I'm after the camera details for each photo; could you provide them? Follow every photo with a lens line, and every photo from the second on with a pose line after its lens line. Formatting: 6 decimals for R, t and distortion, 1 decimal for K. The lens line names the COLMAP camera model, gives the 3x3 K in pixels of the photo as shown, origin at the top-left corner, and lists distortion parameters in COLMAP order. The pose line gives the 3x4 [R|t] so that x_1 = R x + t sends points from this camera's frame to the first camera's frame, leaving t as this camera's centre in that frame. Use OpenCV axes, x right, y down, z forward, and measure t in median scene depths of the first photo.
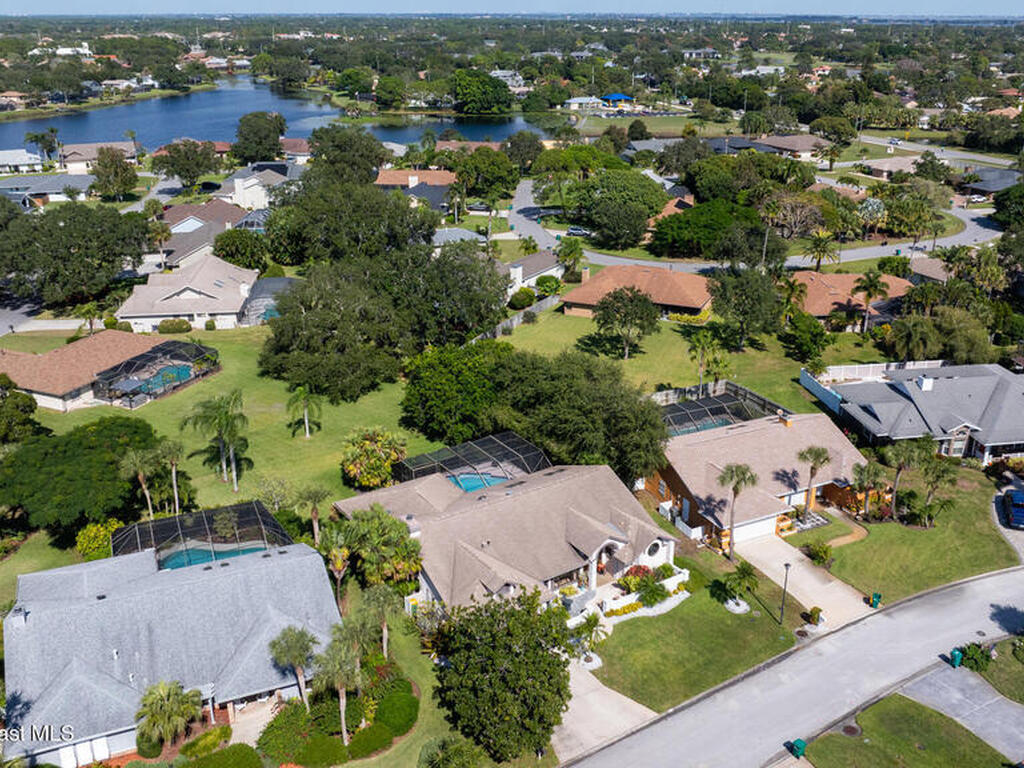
lens RADIAL K [[960.9, 0, 518.7], [0, 960.9, 382.8], [0, 0, 1]] dist [-0.025164, -0.002437]
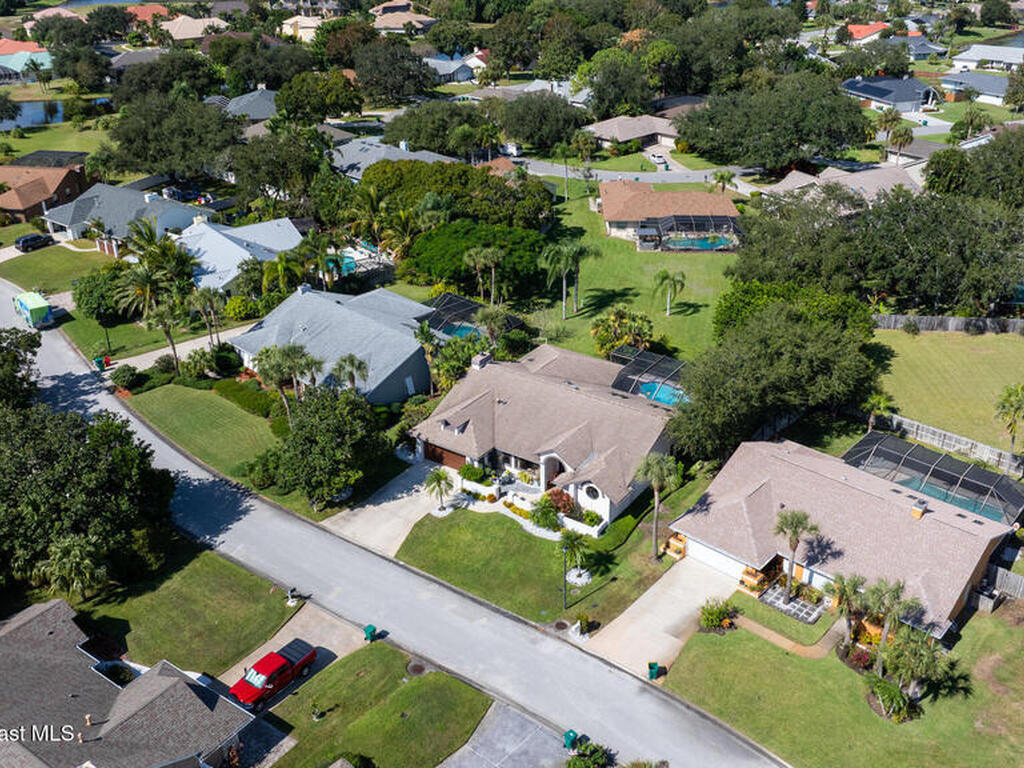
lens RADIAL K [[960.9, 0, 518.7], [0, 960.9, 382.8], [0, 0, 1]] dist [-0.025164, -0.002437]
pose [[0.365946, 0.418052, -0.831454, 0.501598], [-0.331527, 0.893374, 0.303270, -0.113683], [0.869582, 0.164669, 0.465522, 0.259226]]
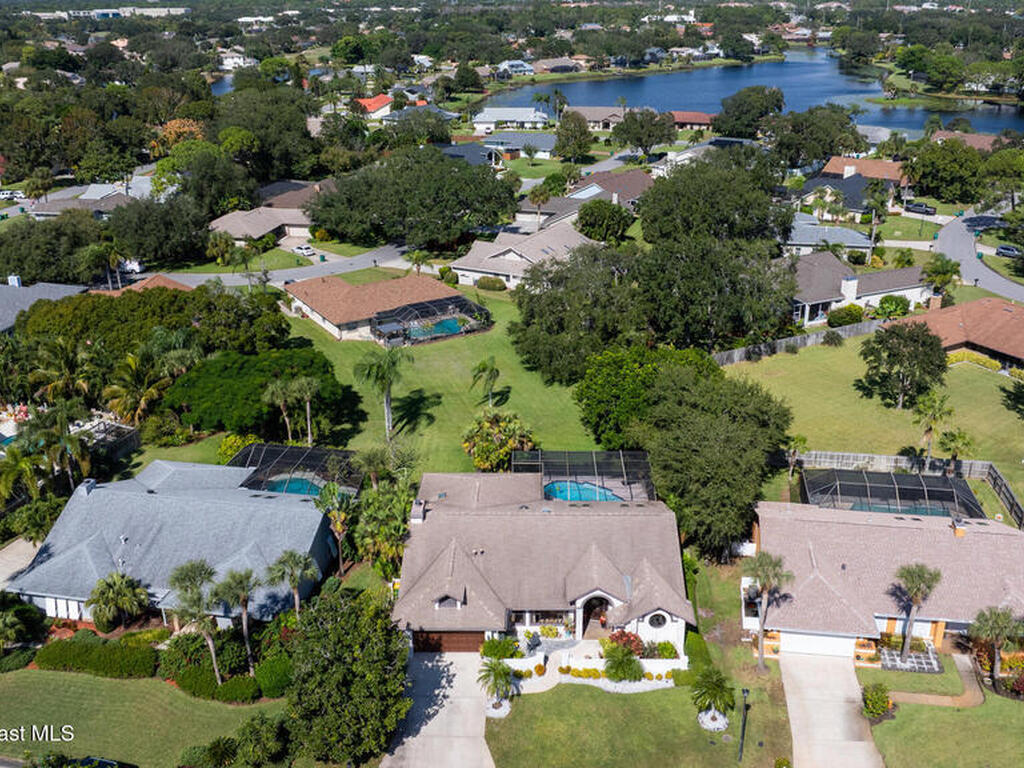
lens RADIAL K [[971.8, 0, 518.1], [0, 971.8, 382.9], [0, 0, 1]] dist [-0.013443, -0.027575]
pose [[0.819506, 0.211749, -0.532515, 0.257324], [-0.199110, 0.976549, 0.081897, -0.044725], [0.537369, 0.038914, 0.842449, 0.112214]]
